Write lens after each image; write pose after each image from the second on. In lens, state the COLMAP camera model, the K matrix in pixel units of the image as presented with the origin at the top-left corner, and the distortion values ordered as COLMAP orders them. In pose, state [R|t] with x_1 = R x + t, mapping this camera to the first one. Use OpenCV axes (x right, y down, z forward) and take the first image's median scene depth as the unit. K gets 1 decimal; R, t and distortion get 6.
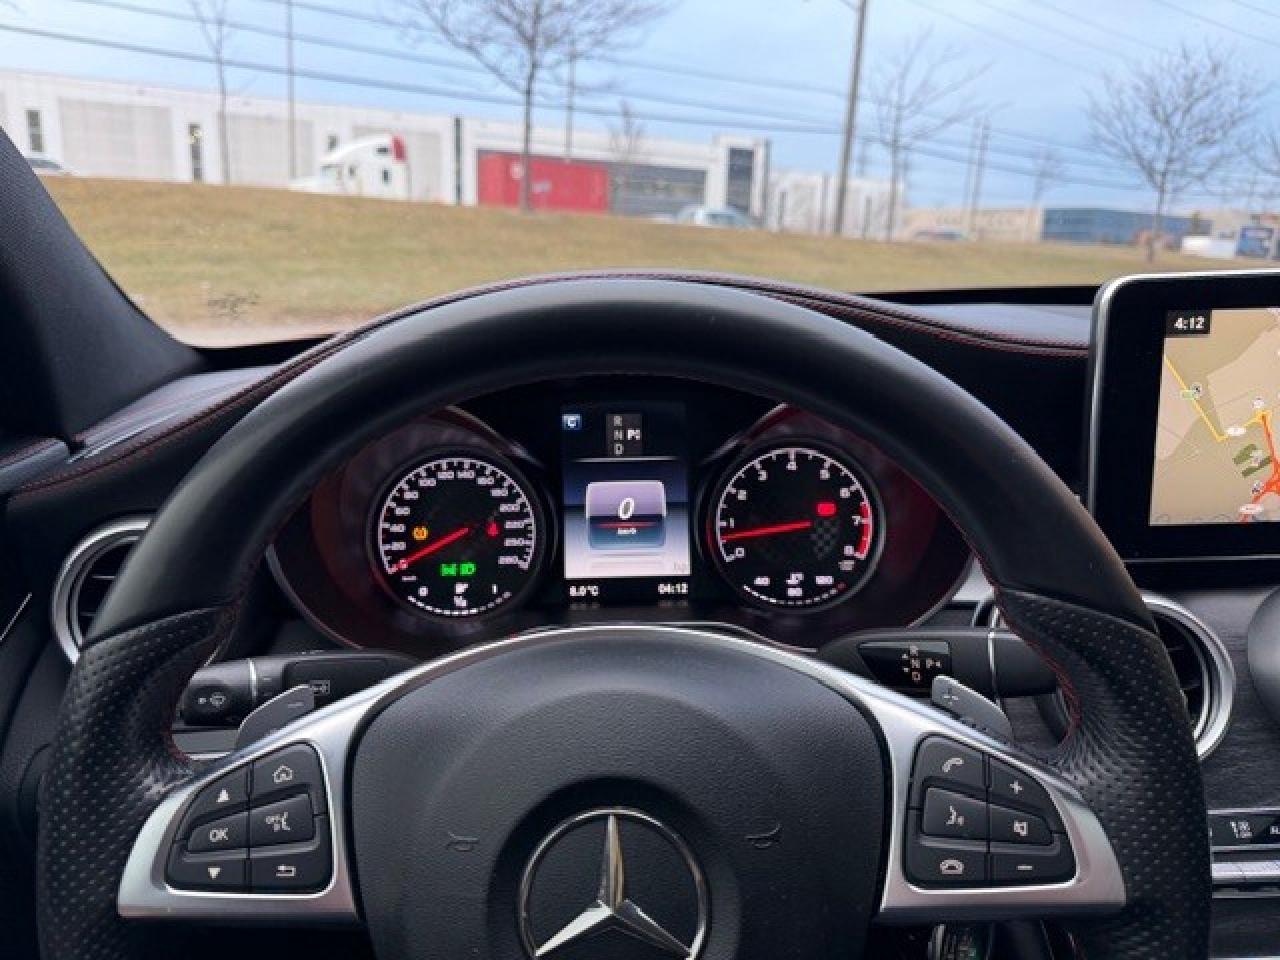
lens RADIAL K [[908.0, 0, 640.0], [0, 908.0, 480.0], [0, 0, 1]] dist [0.034356, -0.052296]
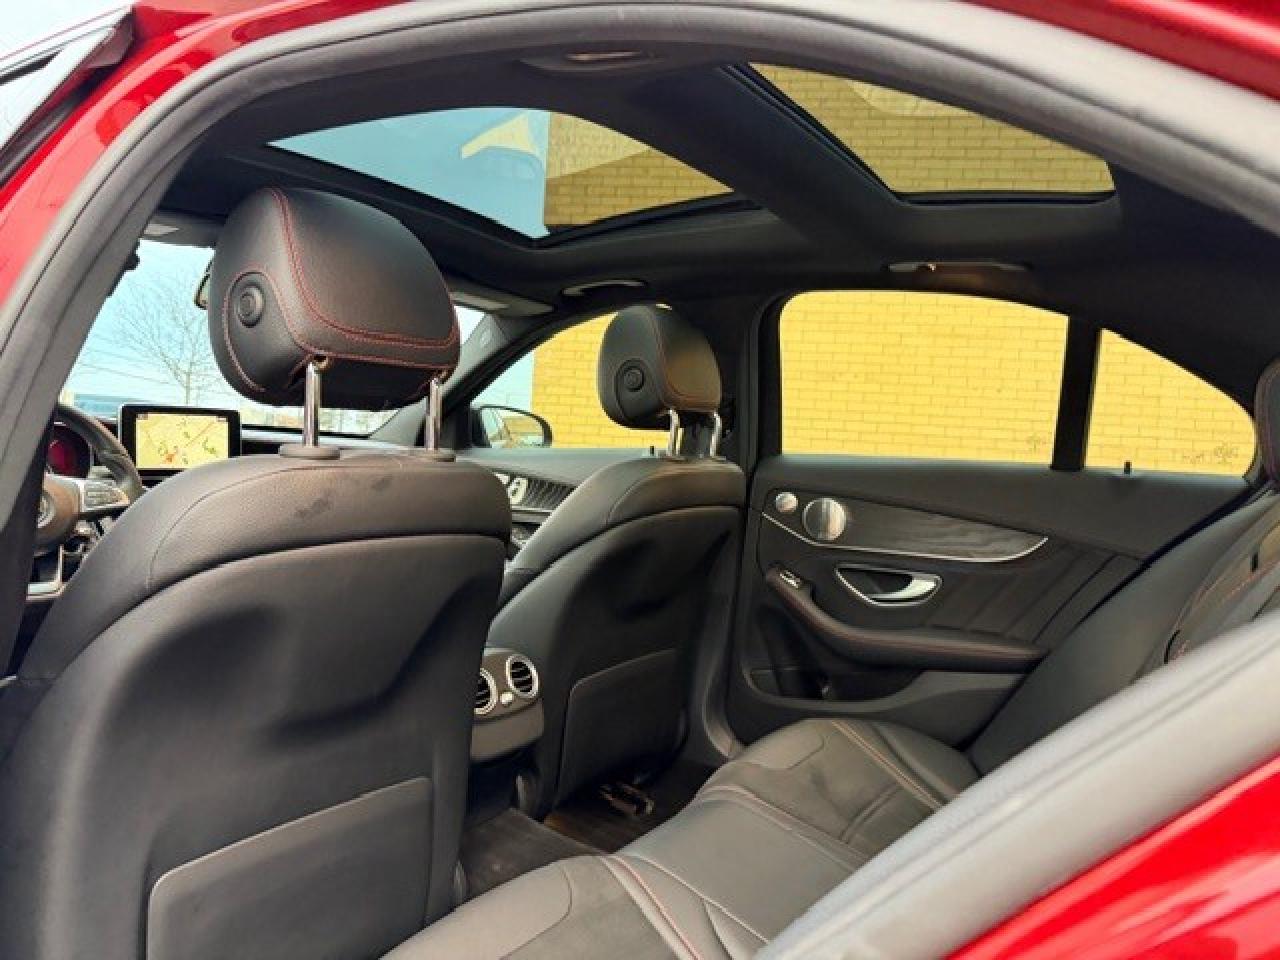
lens RADIAL K [[911.0, 0, 647.0], [0, 911.0, 477.1], [0, 0, 1]] dist [-0.007912, 0.002467]
pose [[0.568281, 0.011810, 0.822750, -0.203563], [0.158298, 0.979650, -0.123400, 0.134360], [-0.807464, 0.200365, 0.554847, -0.424467]]
